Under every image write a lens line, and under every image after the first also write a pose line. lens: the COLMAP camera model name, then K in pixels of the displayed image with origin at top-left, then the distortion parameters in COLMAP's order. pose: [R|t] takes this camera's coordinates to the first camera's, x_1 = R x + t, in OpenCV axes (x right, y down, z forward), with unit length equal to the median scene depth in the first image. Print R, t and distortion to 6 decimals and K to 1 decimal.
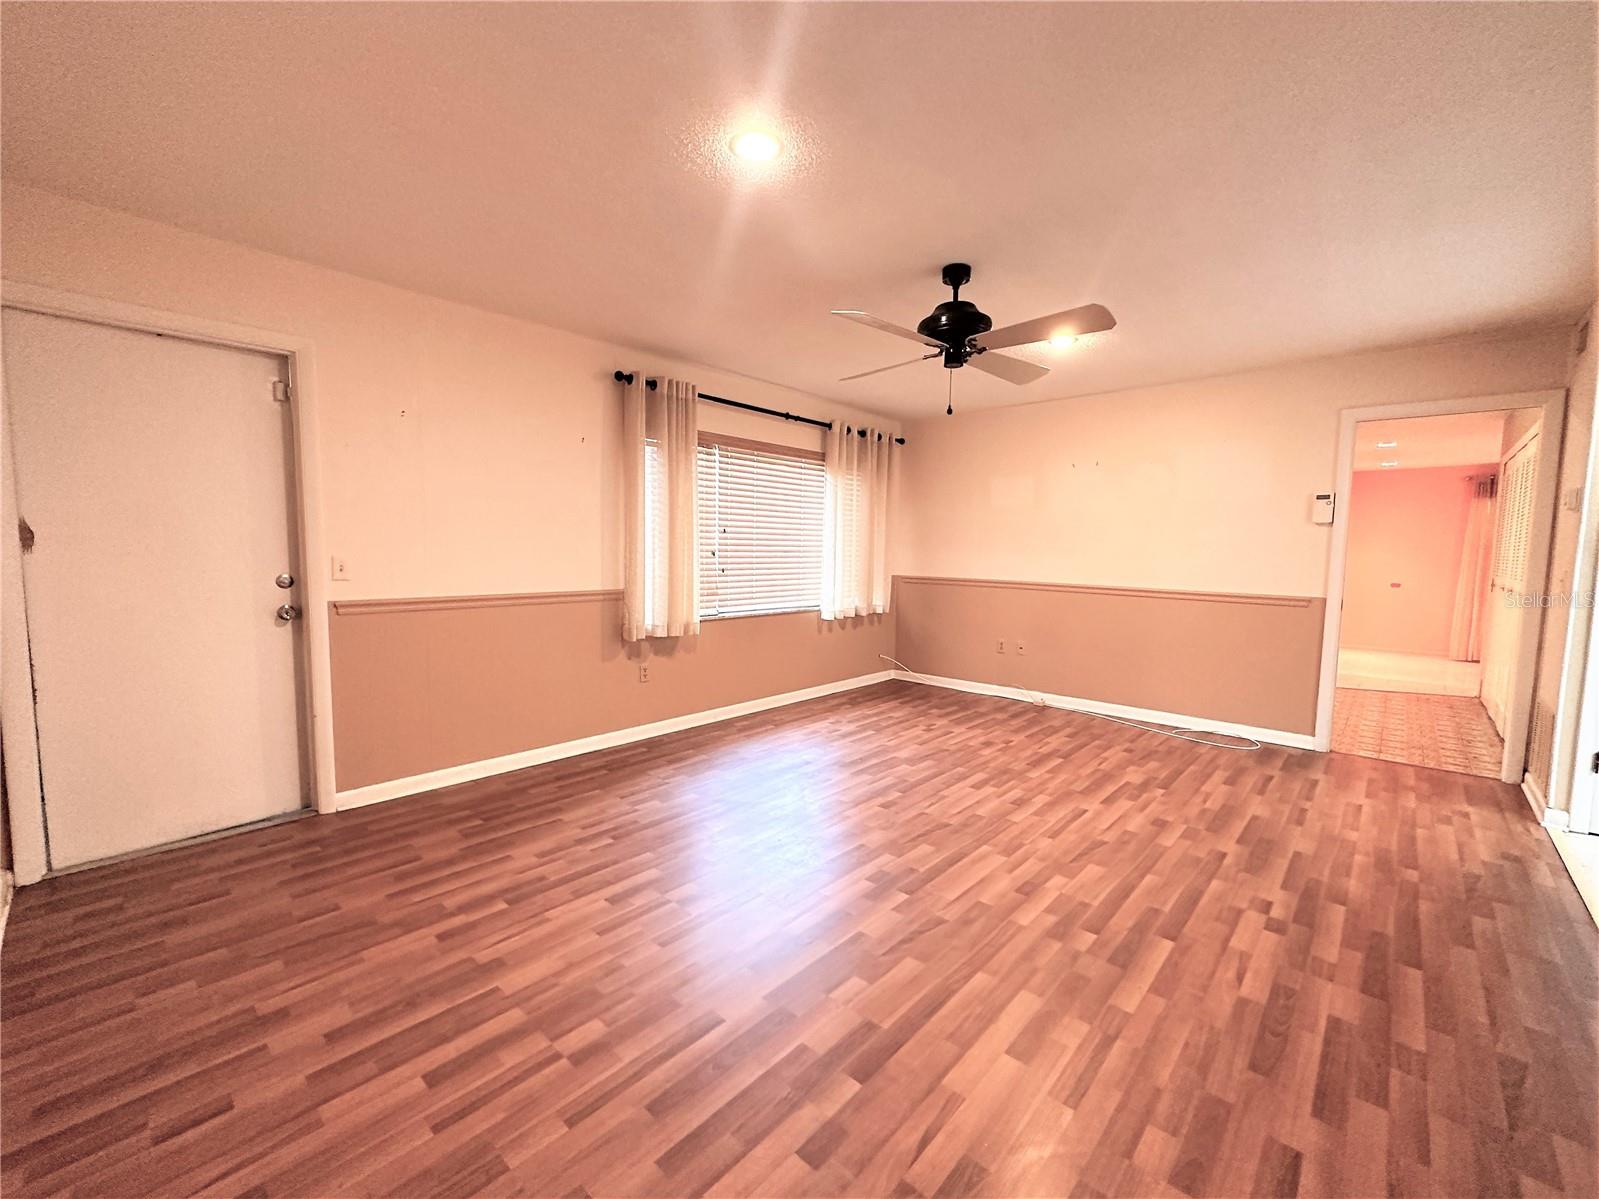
lens RADIAL K [[646.9, 0, 806.1], [0, 646.9, 601.0], [0, 0, 1]] dist [-0.002493, -0.000138]
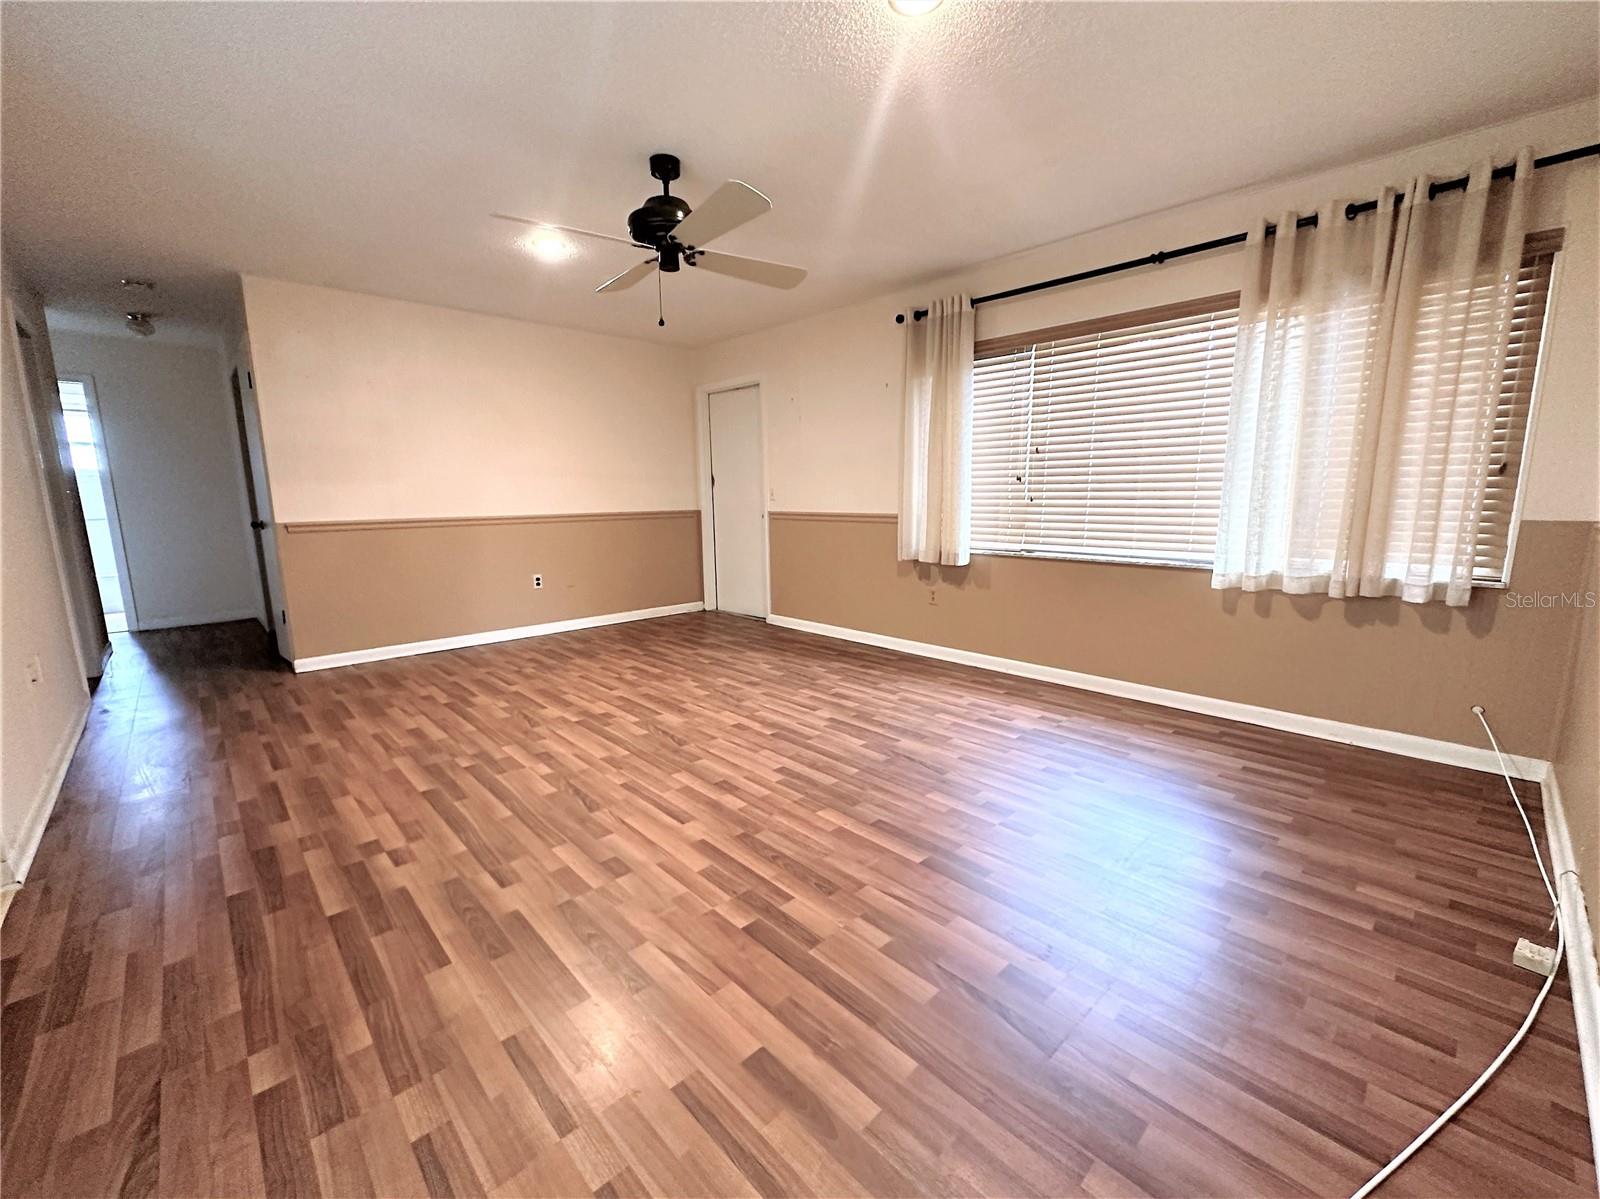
lens RADIAL K [[647.3, 0, 806.6], [0, 647.3, 601.0], [0, 0, 1]] dist [-0.002493, -0.000138]
pose [[-0.053700, 0.153020, -0.986763, 1.063500], [-0.070940, 0.985107, 0.156624, -0.041503], [0.996034, 0.078412, -0.042045, 1.108671]]
